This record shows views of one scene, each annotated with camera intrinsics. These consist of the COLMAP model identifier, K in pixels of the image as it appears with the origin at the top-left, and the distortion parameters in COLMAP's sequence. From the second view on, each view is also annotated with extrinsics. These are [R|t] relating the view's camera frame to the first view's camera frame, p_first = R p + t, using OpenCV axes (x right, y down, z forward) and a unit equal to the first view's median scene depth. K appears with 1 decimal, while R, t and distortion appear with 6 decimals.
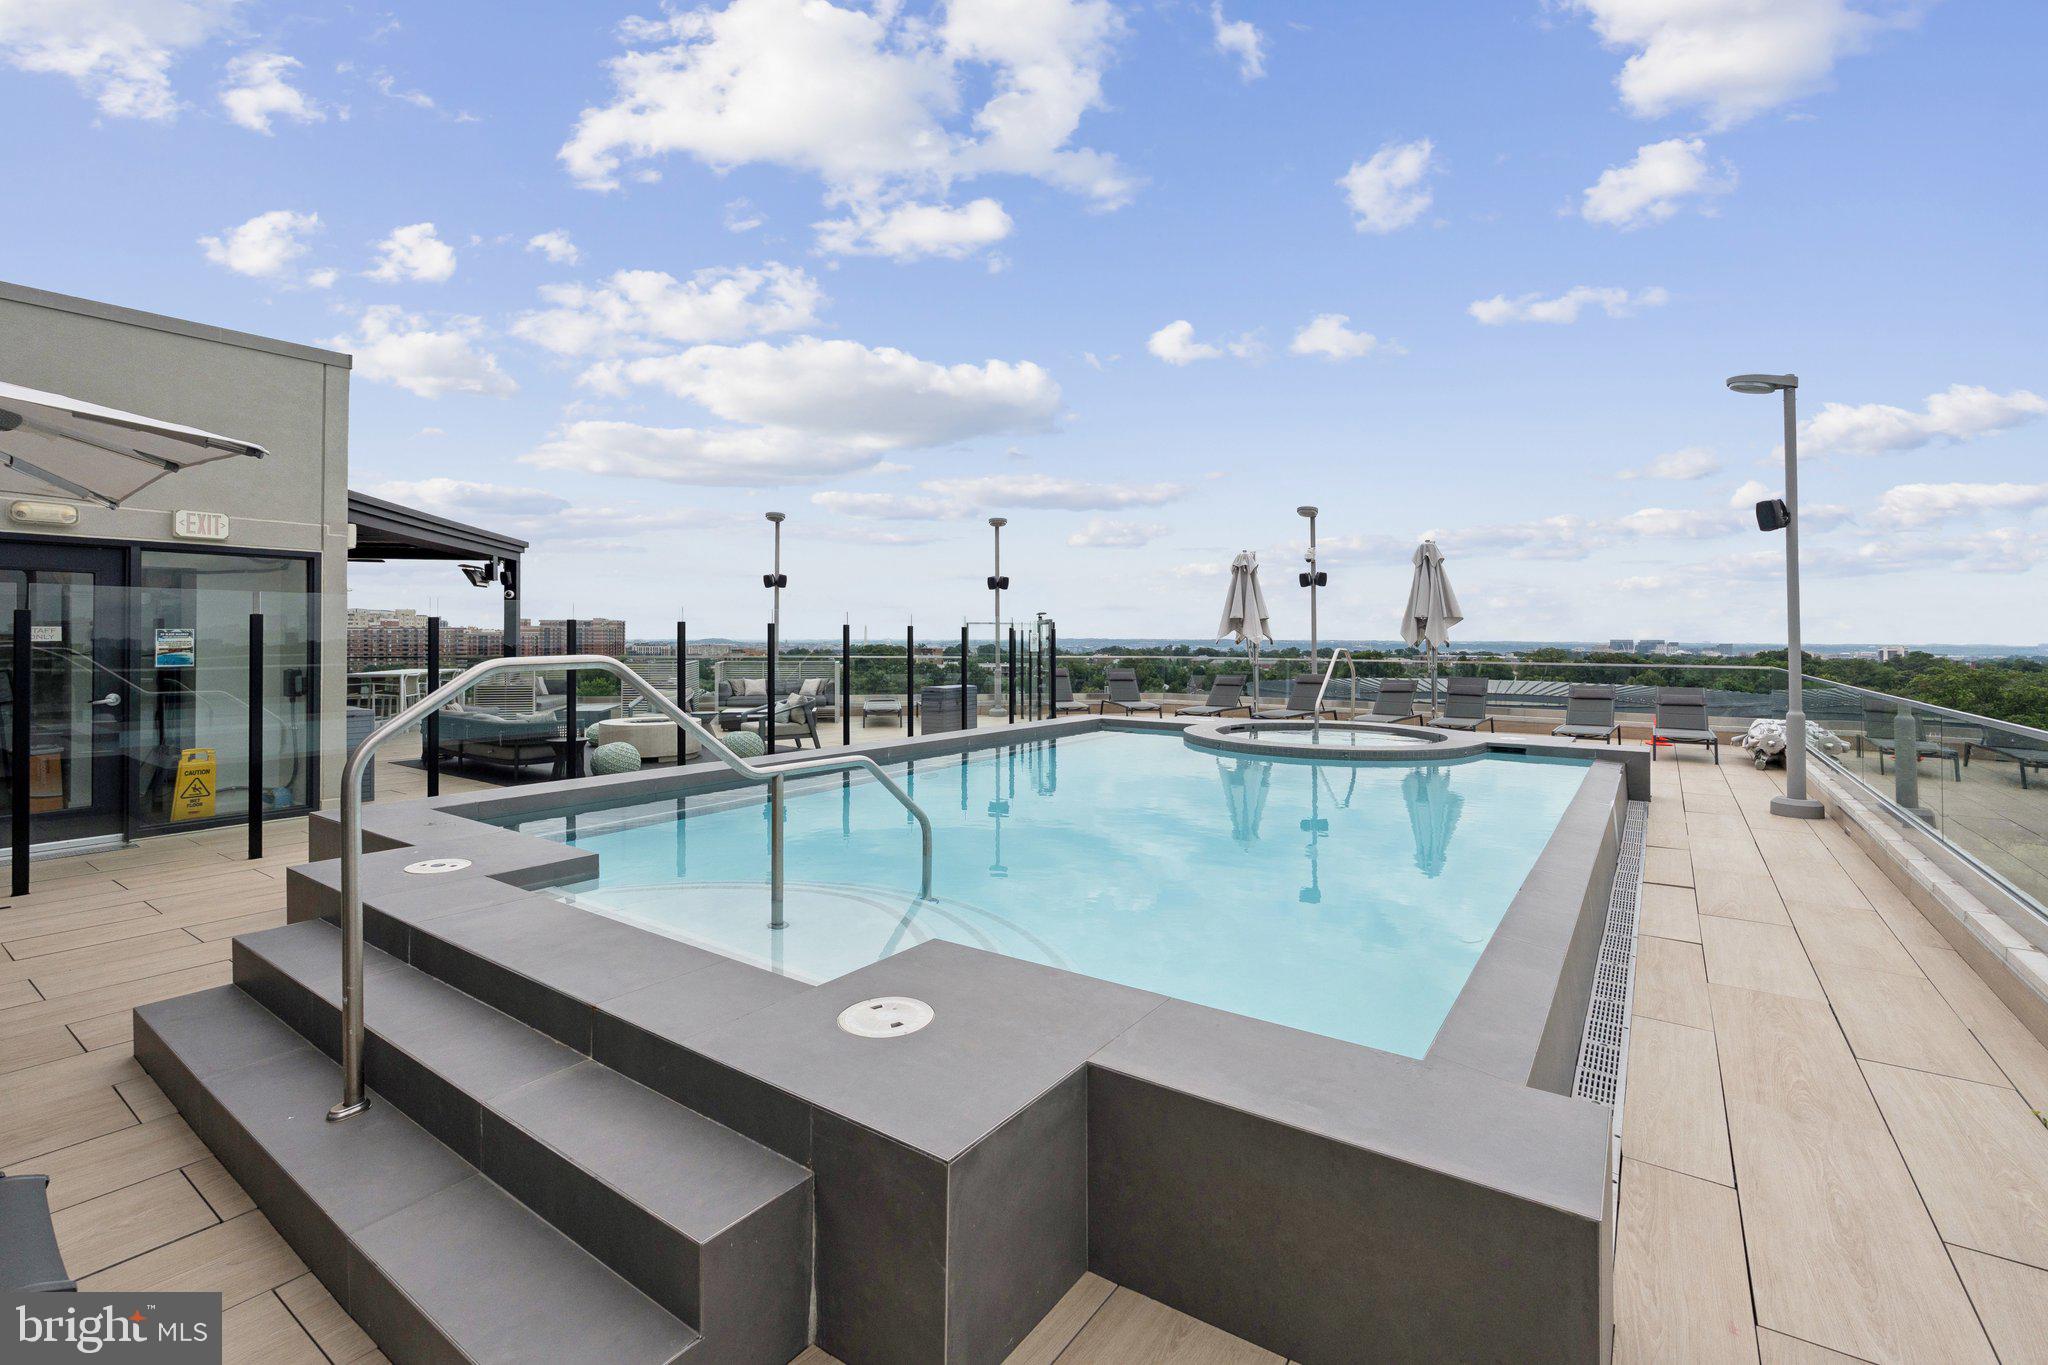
lens RADIAL K [[902.6, 0, 1021.3], [0, 902.6, 661.3], [0, 0, 1]] dist [-0.001638, -0.000625]
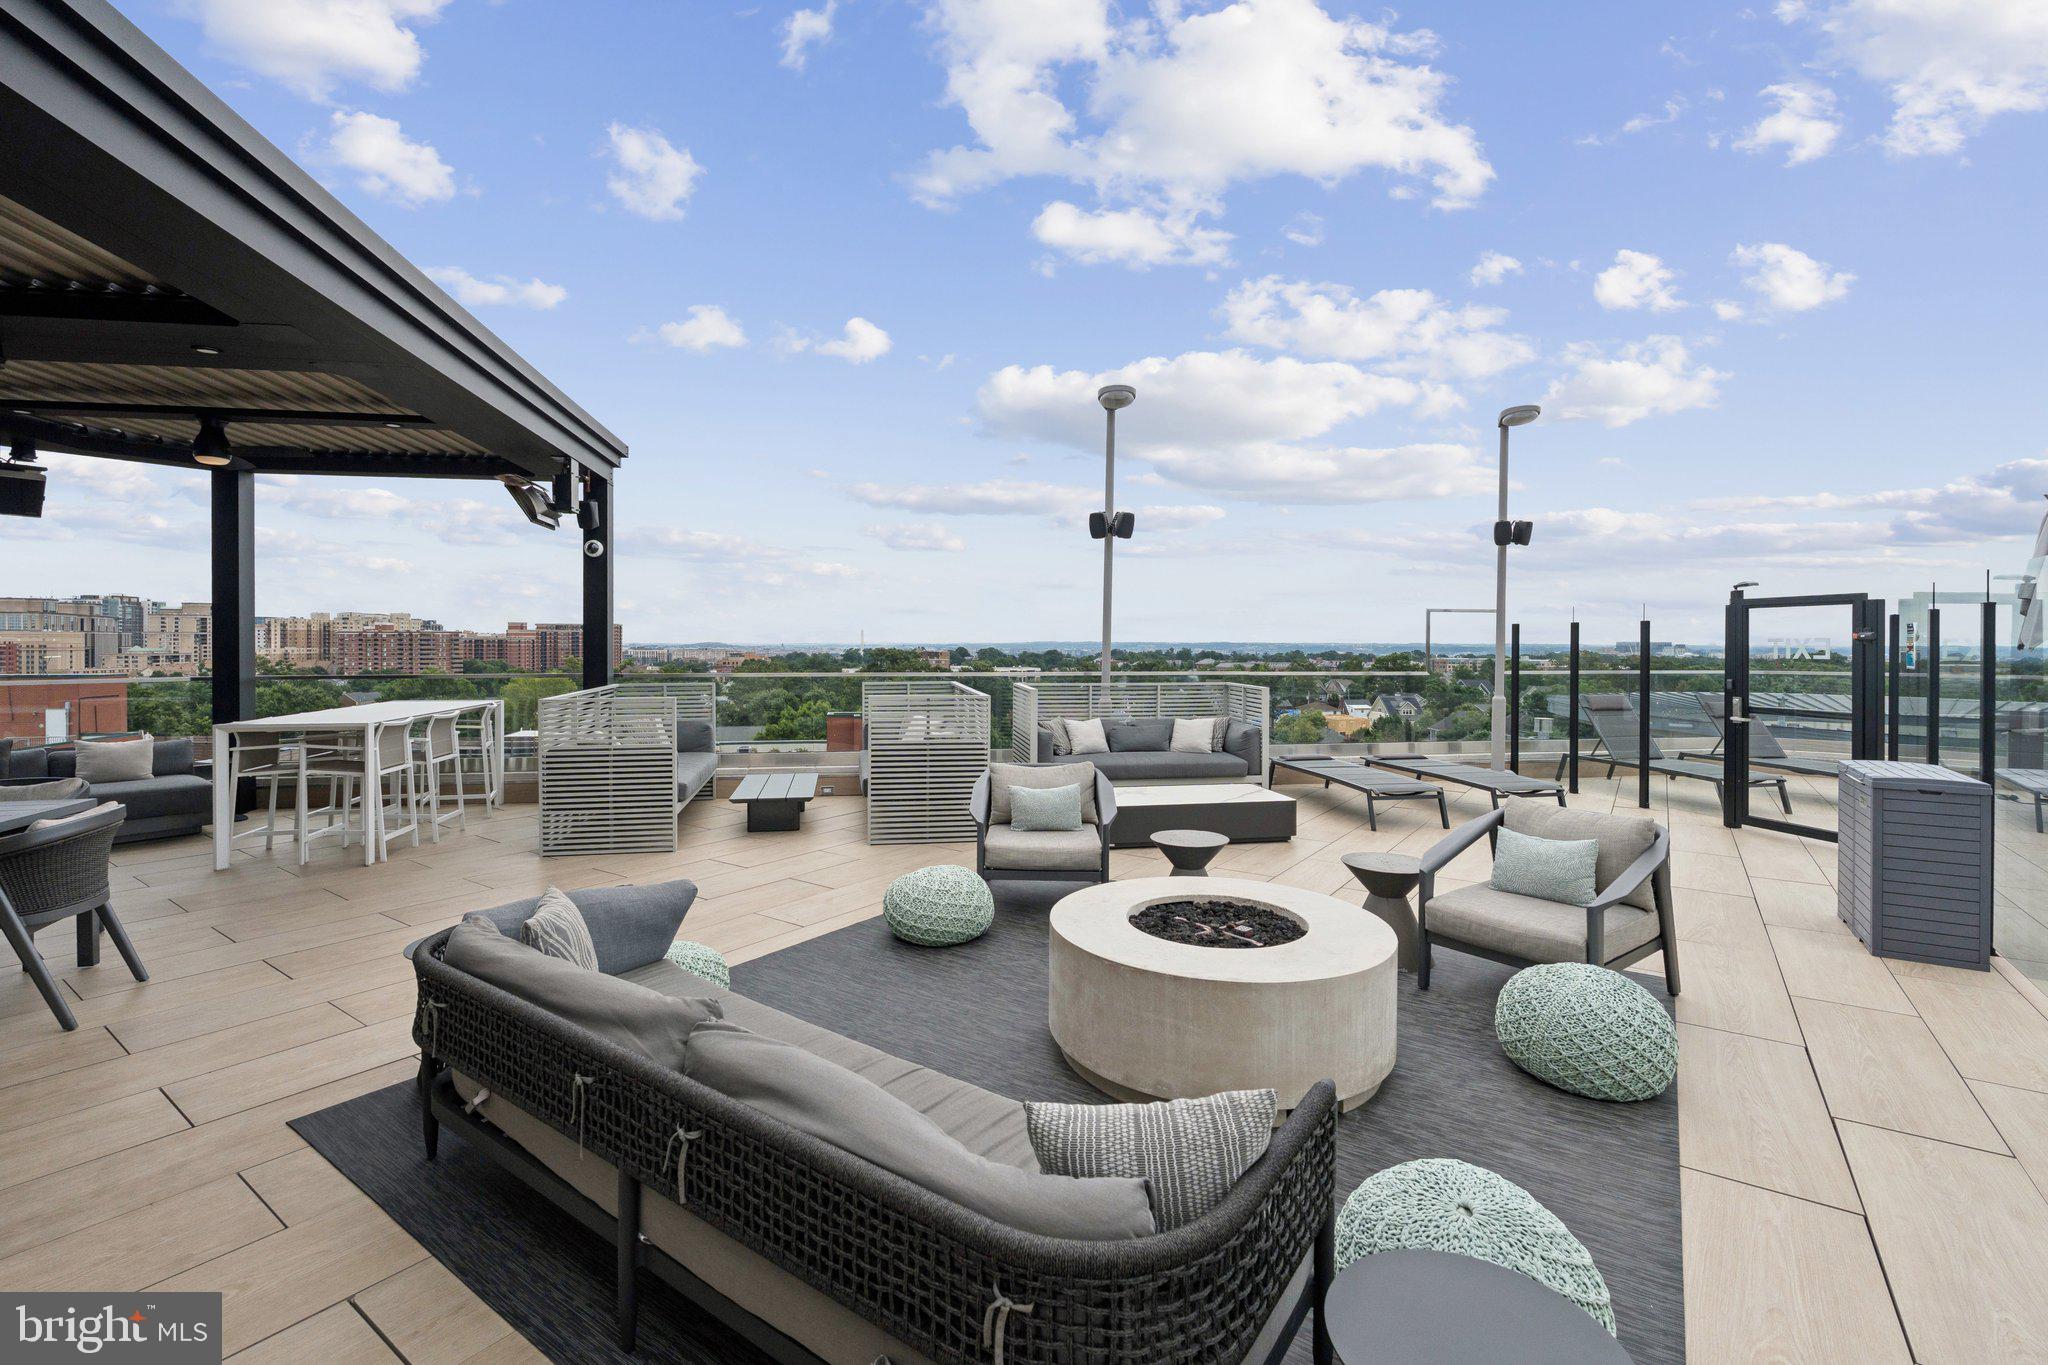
lens RADIAL K [[902.6, 0, 1021.3], [0, 902.6, 661.3], [0, 0, 1]] dist [-0.001638, -0.000625]
pose [[0.999992, -0.000388, 0.003989, -0.336585], [0.000405, 0.999992, -0.004095, -0.010416], [-0.003988, 0.004096, 0.999984, 0.507694]]
